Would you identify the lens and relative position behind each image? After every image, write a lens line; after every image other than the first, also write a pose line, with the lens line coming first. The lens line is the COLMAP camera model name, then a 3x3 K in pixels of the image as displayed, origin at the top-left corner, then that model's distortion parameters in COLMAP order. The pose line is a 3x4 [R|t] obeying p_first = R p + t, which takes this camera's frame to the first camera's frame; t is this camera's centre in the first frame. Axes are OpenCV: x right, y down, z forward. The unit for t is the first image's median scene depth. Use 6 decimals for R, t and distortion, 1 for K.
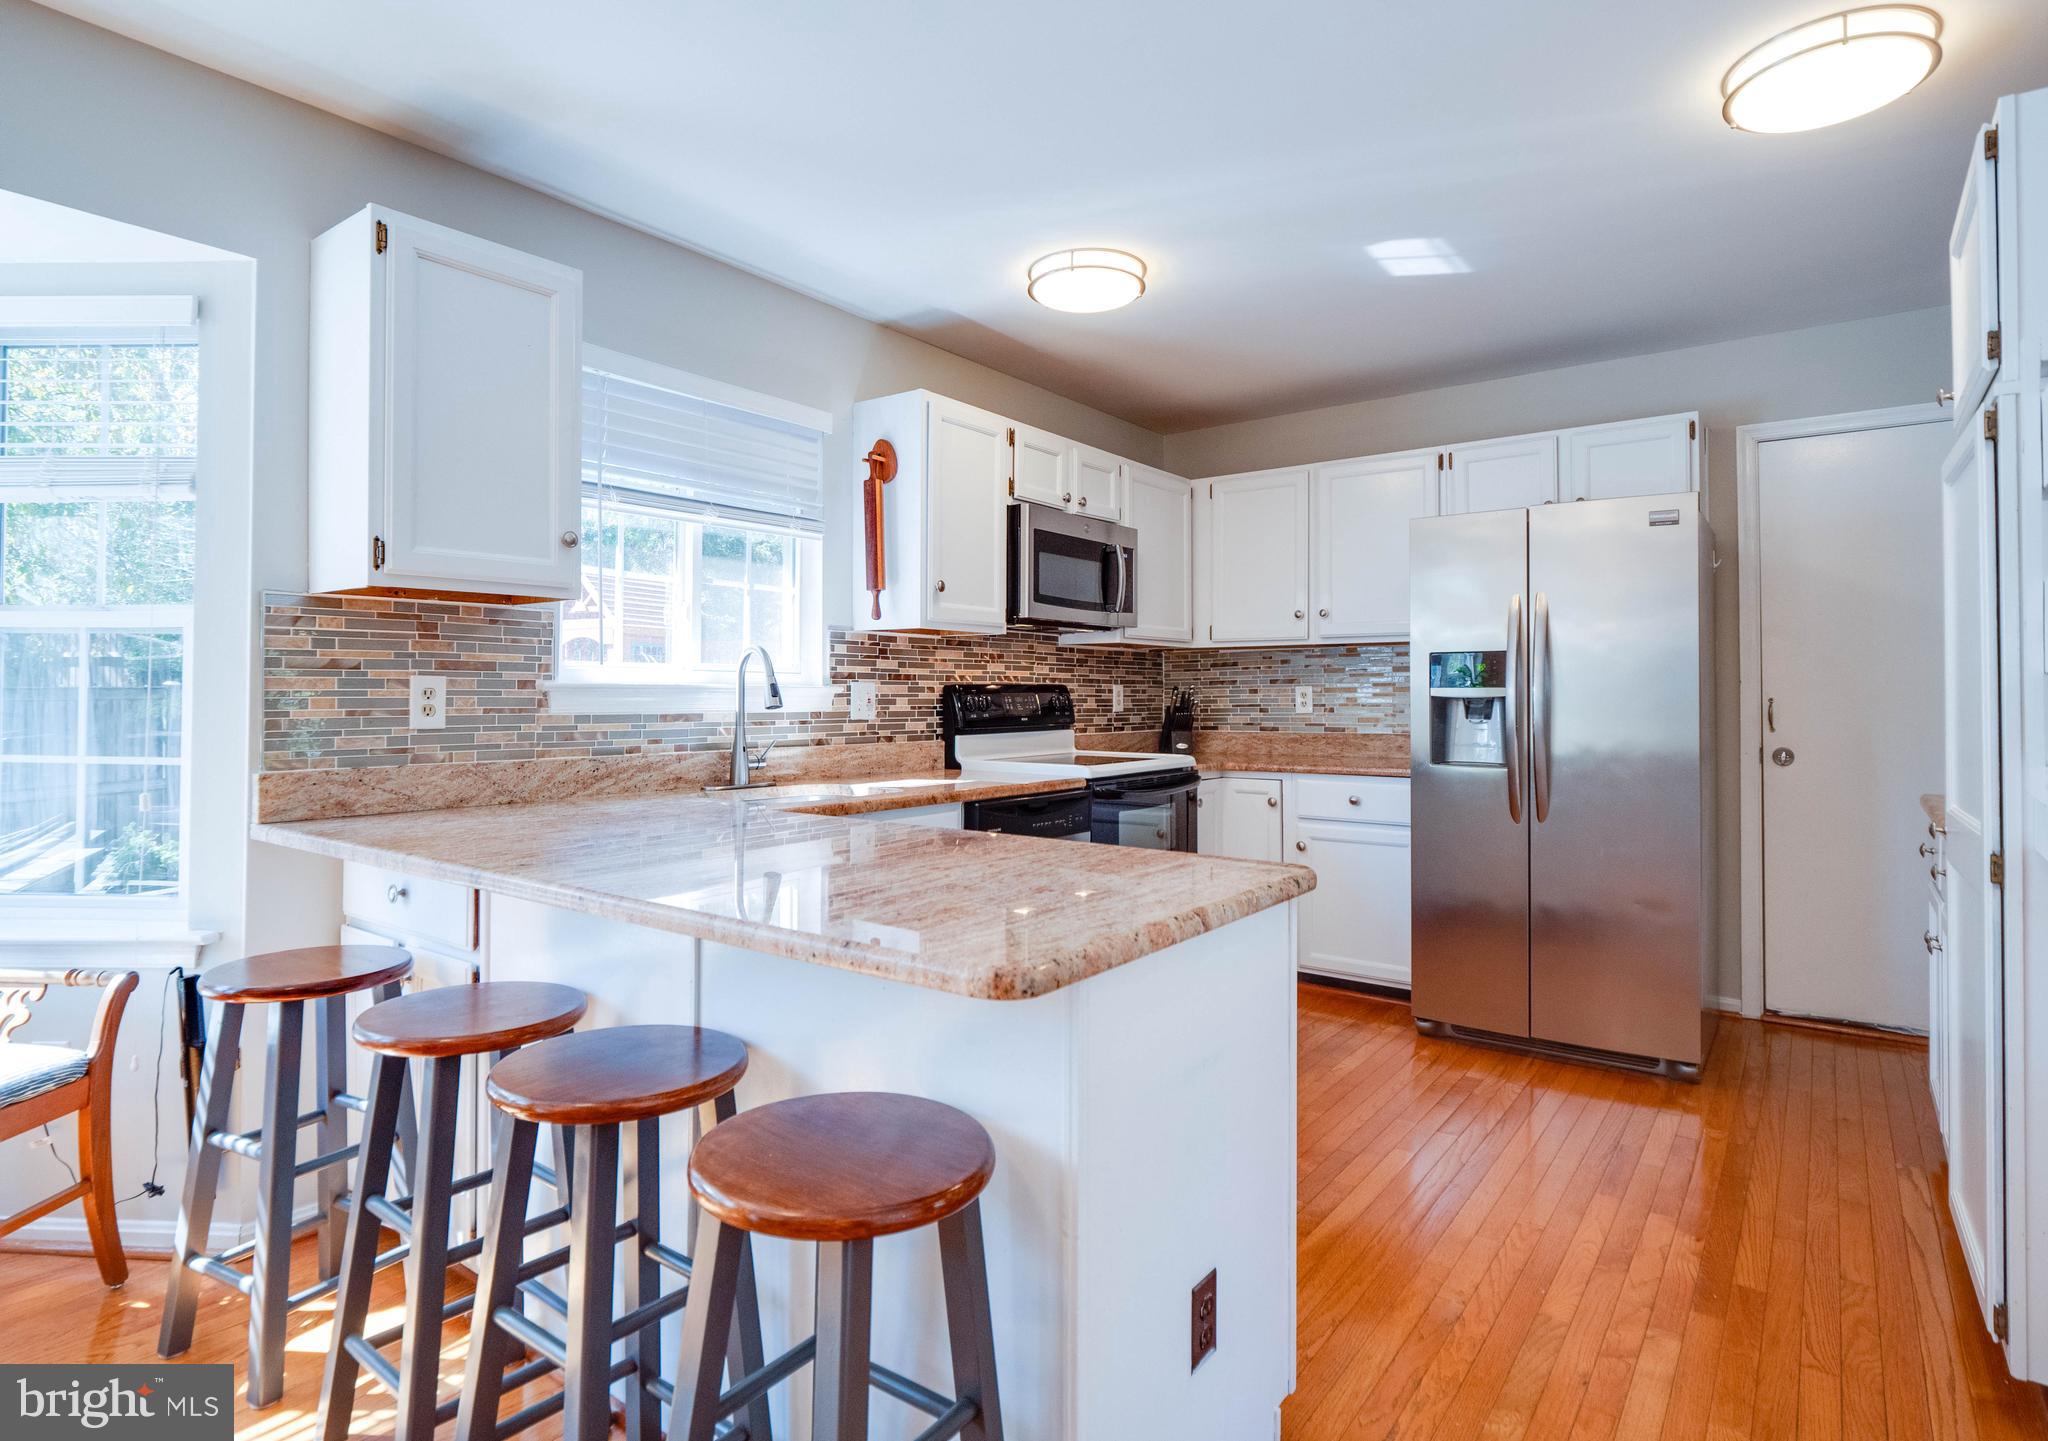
lens RADIAL K [[1090.0, 0, 992.8], [0, 1090.0, 675.6], [0, 0, 1]] dist [-0.005206, -0.001135]
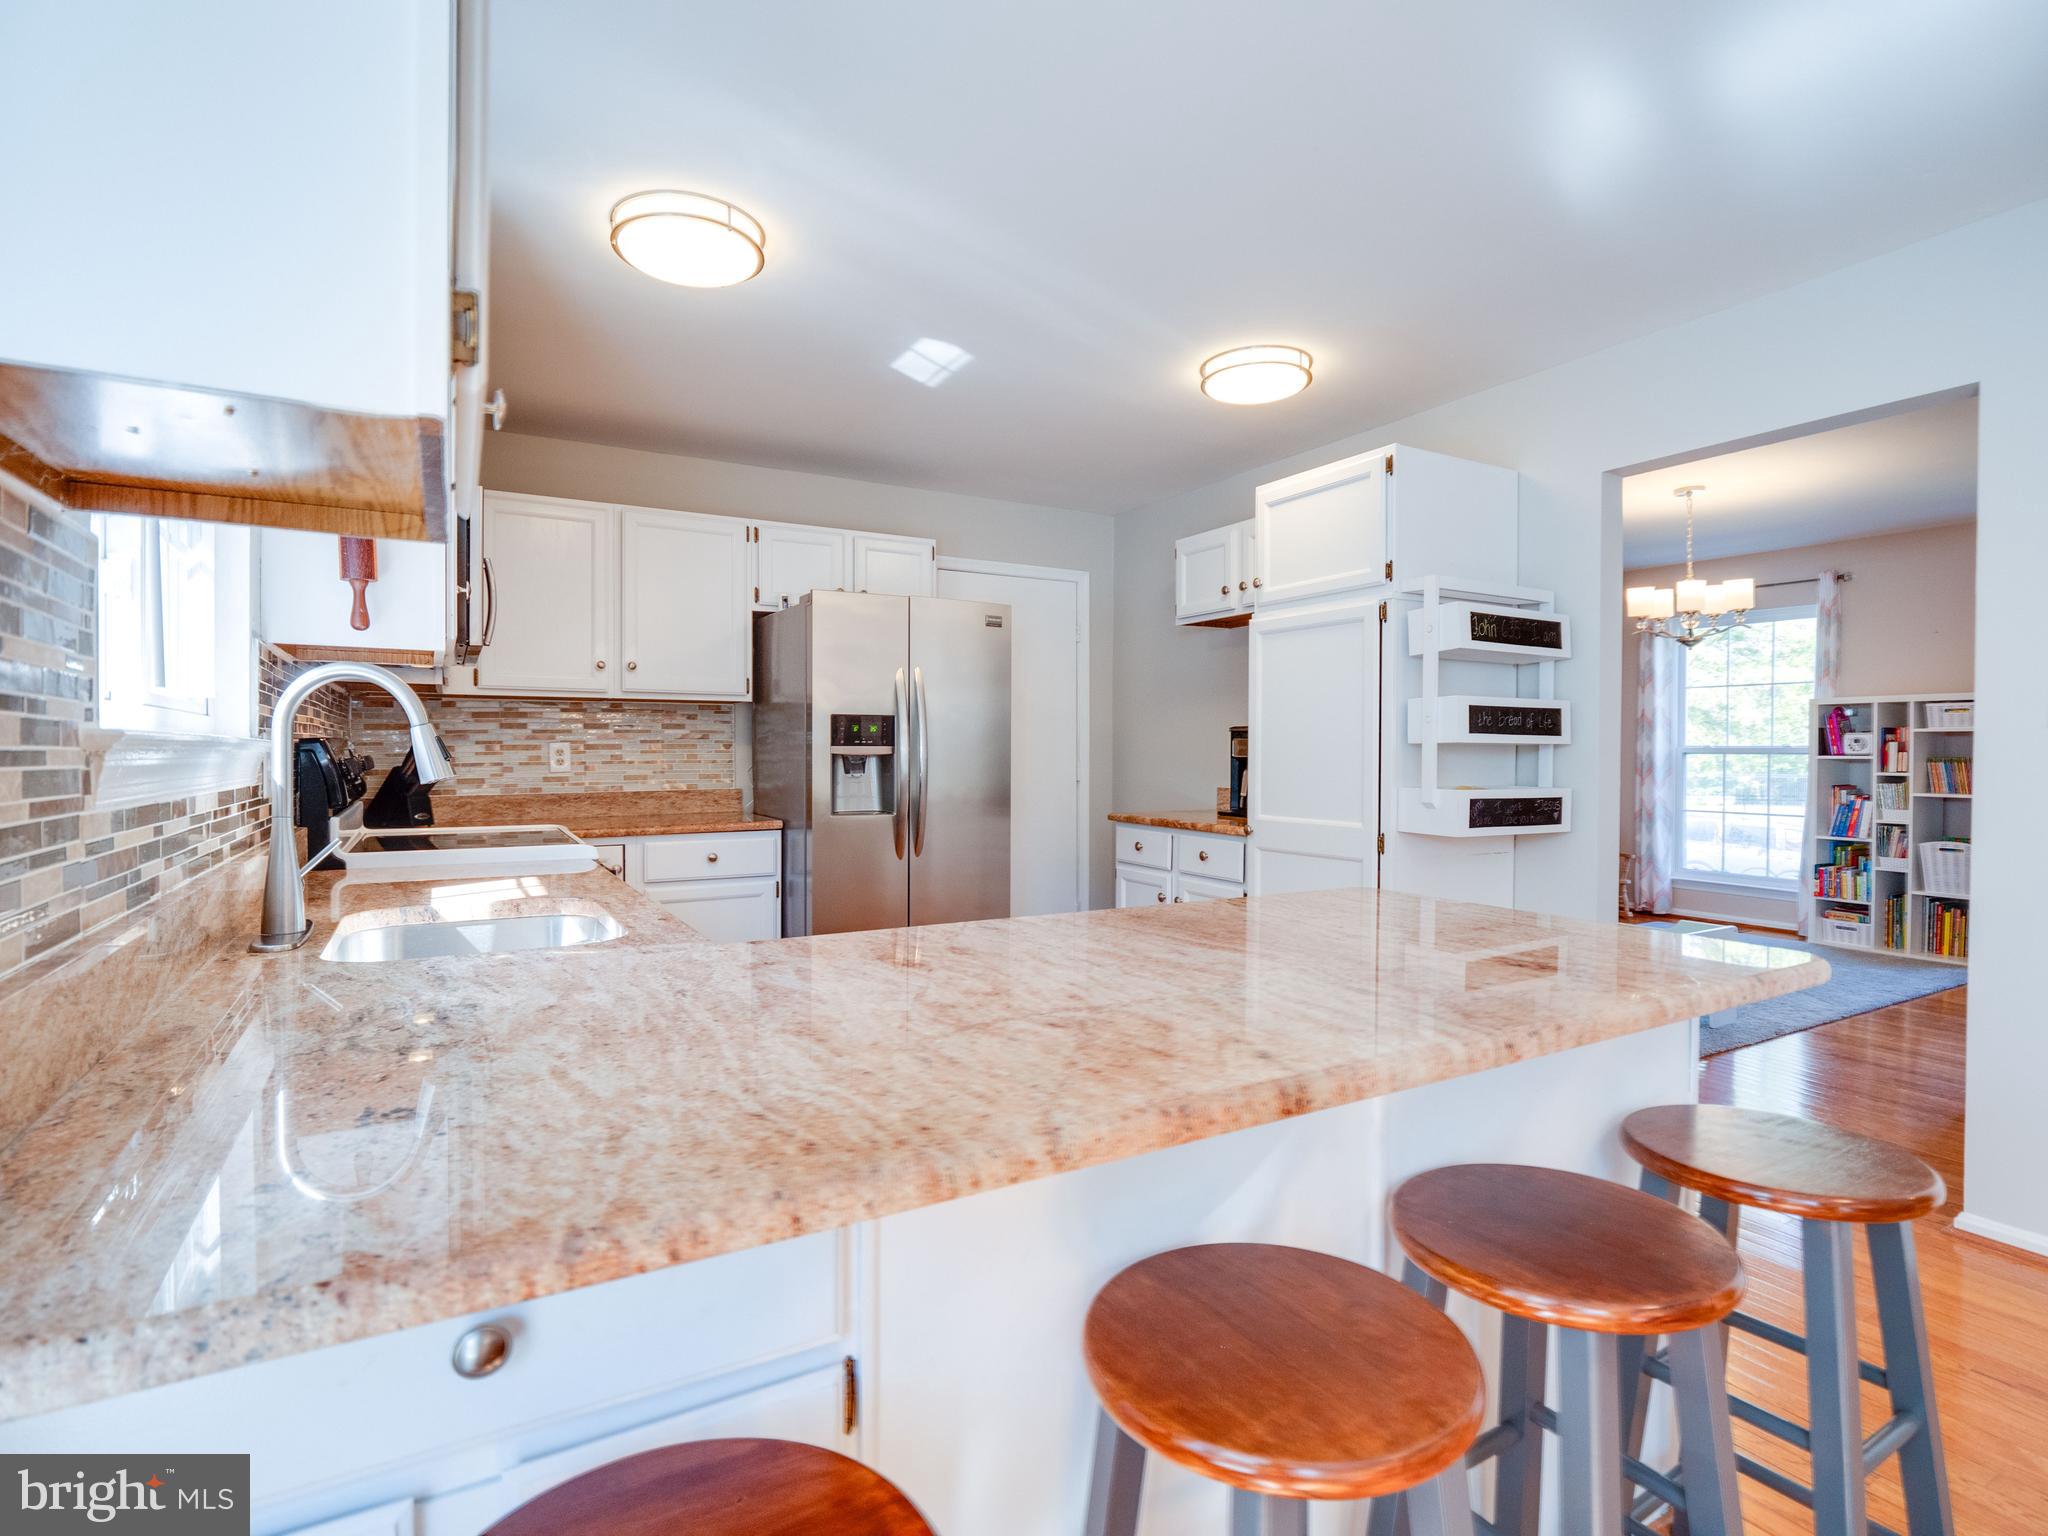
lens RADIAL K [[997.4, 0, 1028.7], [0, 997.4, 764.3], [0, 0, 1]] dist [-0.000535, -0.002113]
pose [[0.385350, -0.013042, 0.922678, -0.511717], [-0.017260, 0.999623, 0.021338, 0.005015], [-0.922609, -0.024148, 0.384980, 0.483303]]
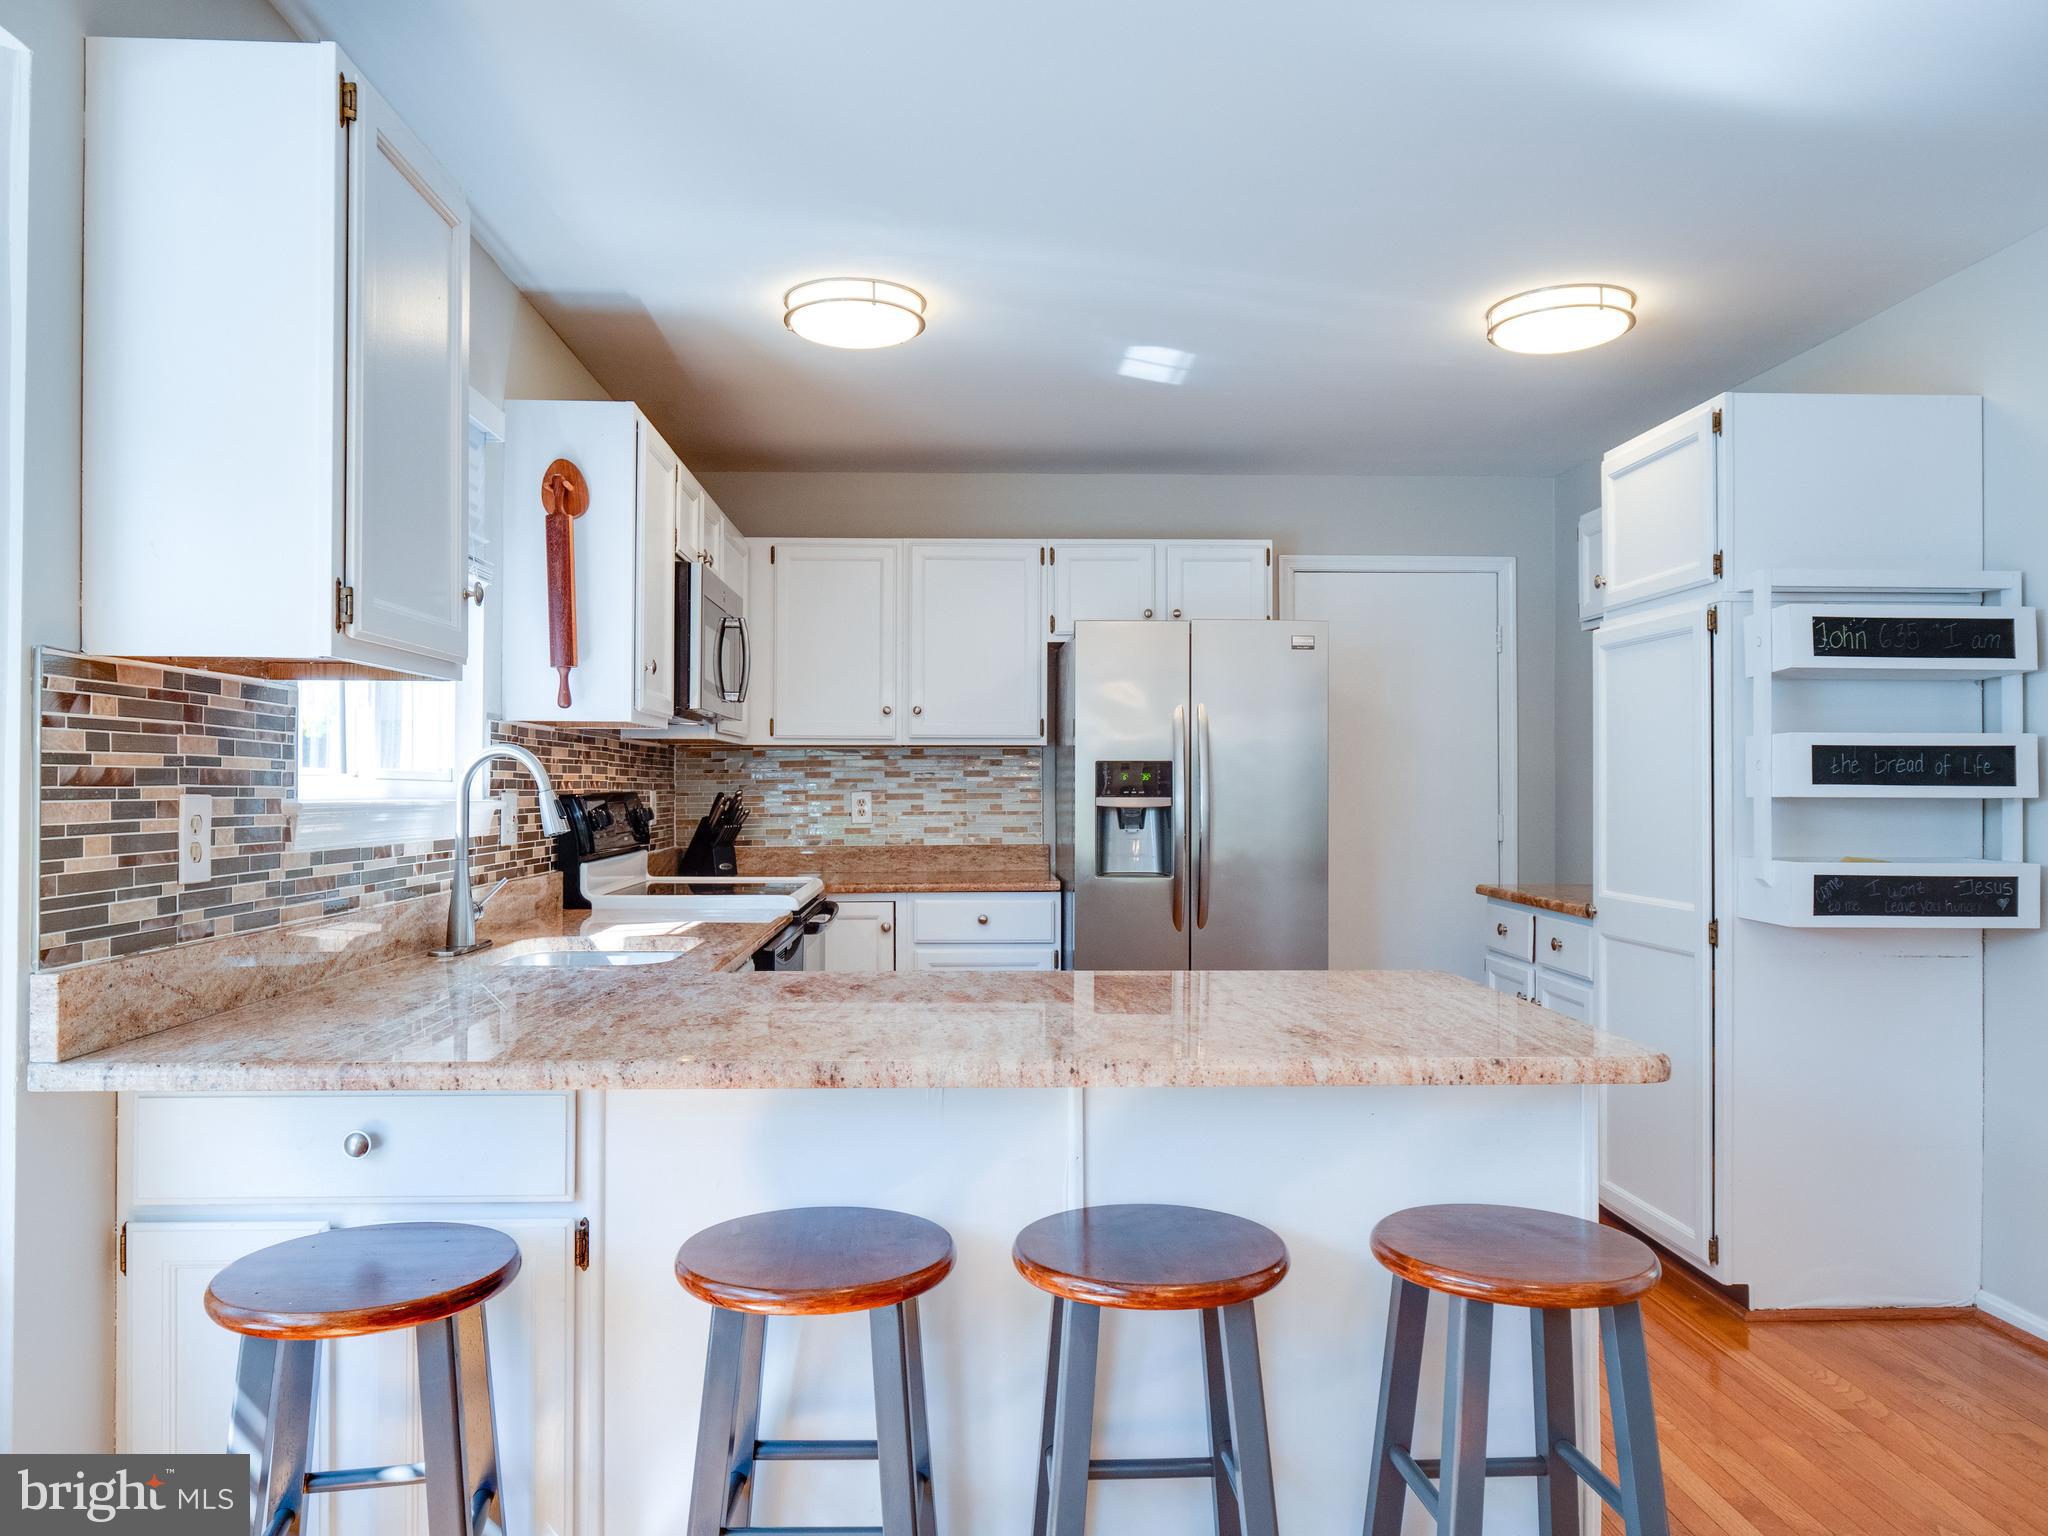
lens RADIAL K [[1432.4, 0, 1023.8], [0, 1432.4, 769.5], [0, 0, 1]] dist [0.007641, -0.000548]
pose [[0.766812, 0.008267, 0.641819, -0.525541], [-0.010862, 0.999941, 0.000097, -0.014721], [-0.641780, -0.007046, 0.766856, 0.074576]]
